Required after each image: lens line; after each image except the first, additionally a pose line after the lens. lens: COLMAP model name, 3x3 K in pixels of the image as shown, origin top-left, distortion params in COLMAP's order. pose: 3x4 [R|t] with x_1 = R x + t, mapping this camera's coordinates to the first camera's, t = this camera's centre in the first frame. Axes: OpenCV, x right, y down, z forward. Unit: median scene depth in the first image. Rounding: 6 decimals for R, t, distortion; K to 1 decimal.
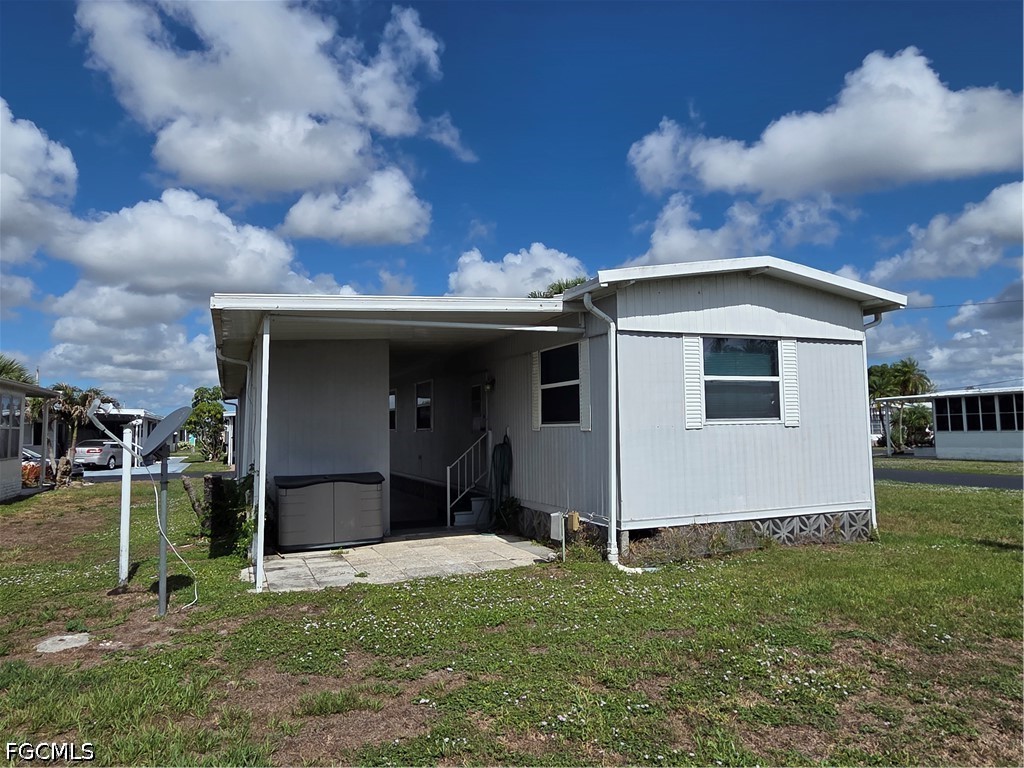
lens RADIAL K [[679.4, 0, 509.4], [0, 679.4, 382.4], [0, 0, 1]] dist [-0.025863, -0.001936]
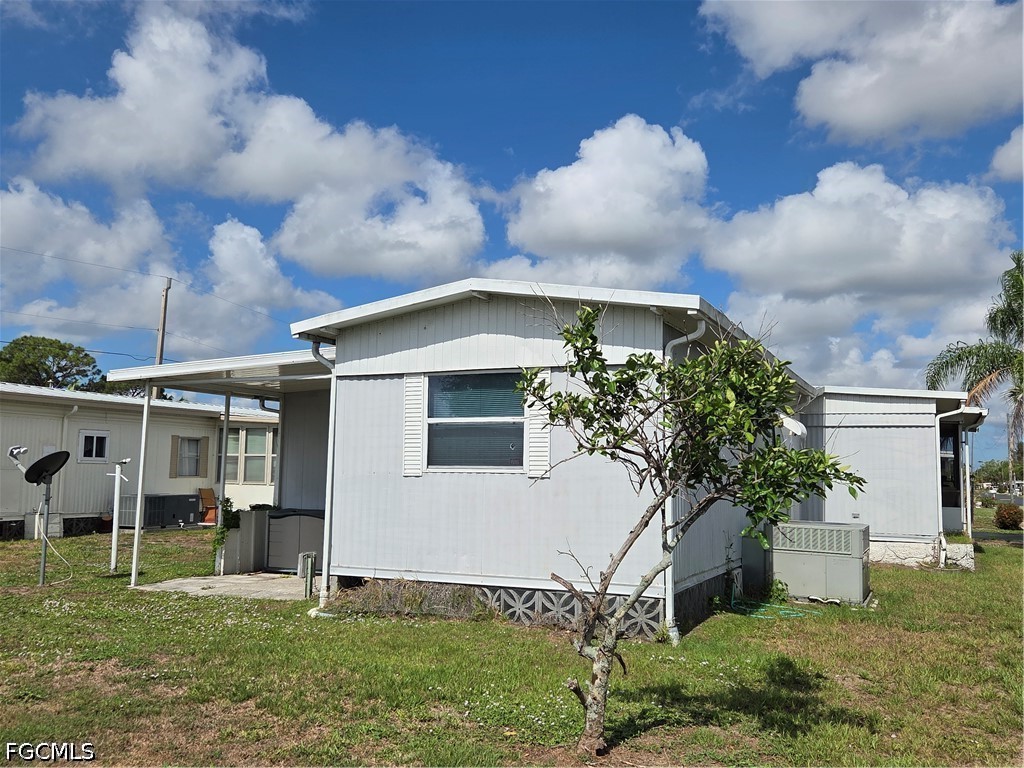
lens RADIAL K [[927.7, 0, 513.1], [0, 927.7, 381.6], [0, 0, 1]] dist [0.013013, -0.009216]
pose [[0.691718, -0.045267, -0.720748, 1.244309], [0.024641, 0.998932, -0.039089, -0.007436], [0.721747, 0.009279, 0.692094, 0.216161]]
